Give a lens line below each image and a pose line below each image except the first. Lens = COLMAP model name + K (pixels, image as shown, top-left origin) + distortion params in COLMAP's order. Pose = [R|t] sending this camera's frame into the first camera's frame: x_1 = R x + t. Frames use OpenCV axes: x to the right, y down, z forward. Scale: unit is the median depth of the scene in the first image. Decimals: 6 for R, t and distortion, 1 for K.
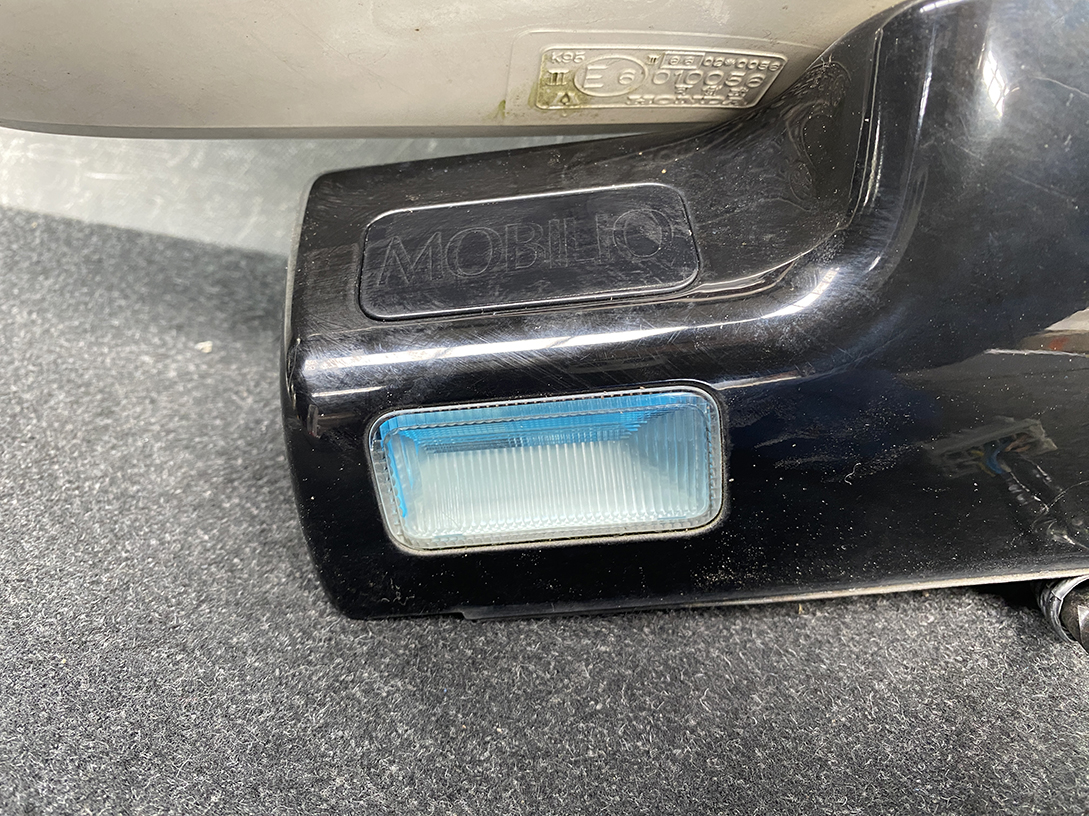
lens RADIAL K [[800.6, 0, 547.3], [0, 800.6, 409.1], [0, 0, 1]] dist [-0.043559, -0.003089]
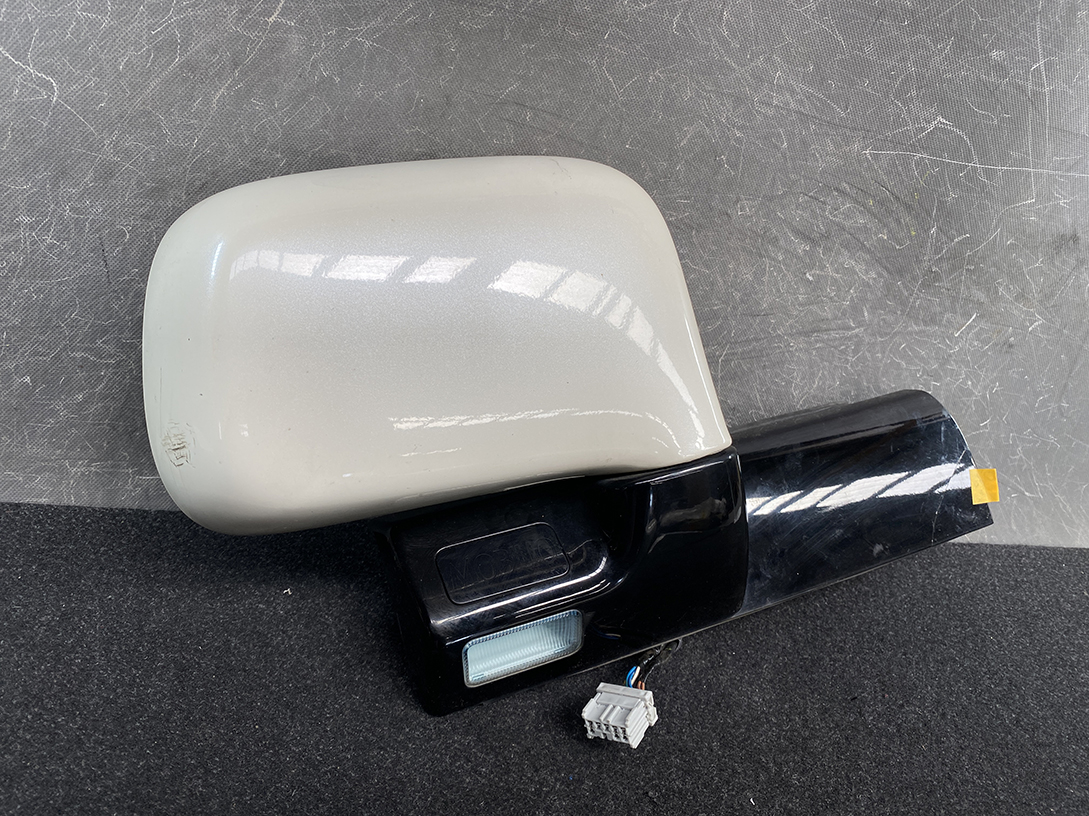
lens RADIAL K [[839.6, 0, 540.8], [0, 839.6, 352.0], [0, 0, 1]] dist [0.000886, -0.002814]
pose [[0.908115, -0.090511, 0.408821, -0.930133], [0.102148, 0.994747, -0.006668, -0.811832], [-0.406070, 0.047815, 0.912590, -1.548257]]
